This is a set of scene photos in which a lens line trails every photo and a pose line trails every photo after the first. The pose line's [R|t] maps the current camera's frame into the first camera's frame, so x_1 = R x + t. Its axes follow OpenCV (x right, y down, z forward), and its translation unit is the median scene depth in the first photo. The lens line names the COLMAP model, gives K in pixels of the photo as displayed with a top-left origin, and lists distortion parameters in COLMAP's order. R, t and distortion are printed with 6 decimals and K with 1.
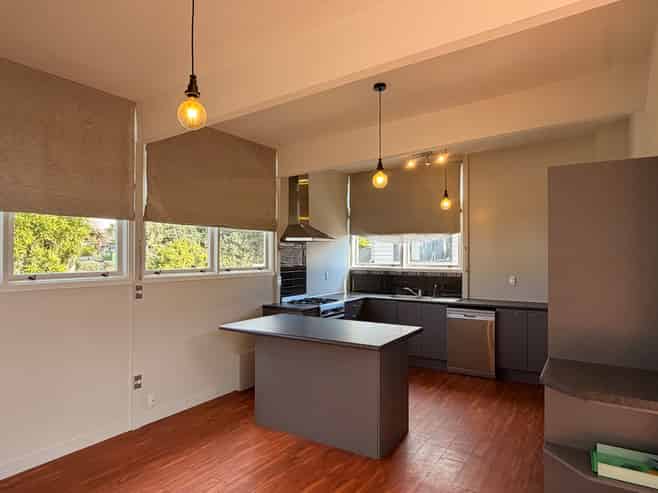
lens RADIAL K [[426.2, 0, 328.2], [0, 426.2, 237.8], [0, 0, 1]] dist [-0.001575, -0.001357]
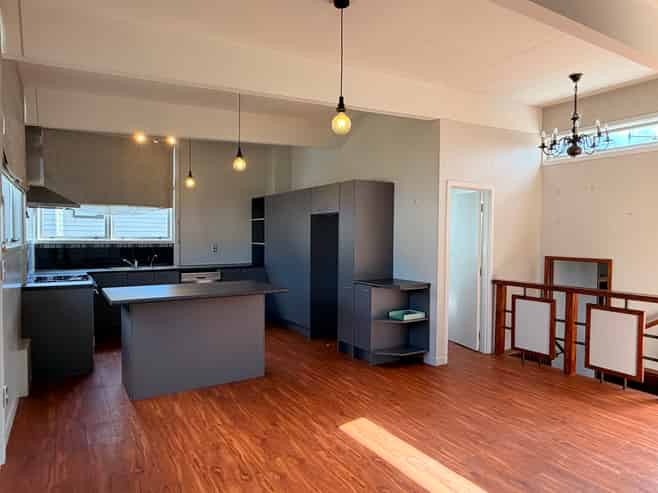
lens RADIAL K [[428.9, 0, 329.0], [0, 428.9, 246.5], [0, 0, 1]] dist [0.000217, -0.000095]
pose [[0.433075, -0.027966, 0.900924, -0.539634], [-0.042808, 0.997753, 0.051549, 0.014335], [-0.900341, -0.060891, 0.430904, 0.131238]]
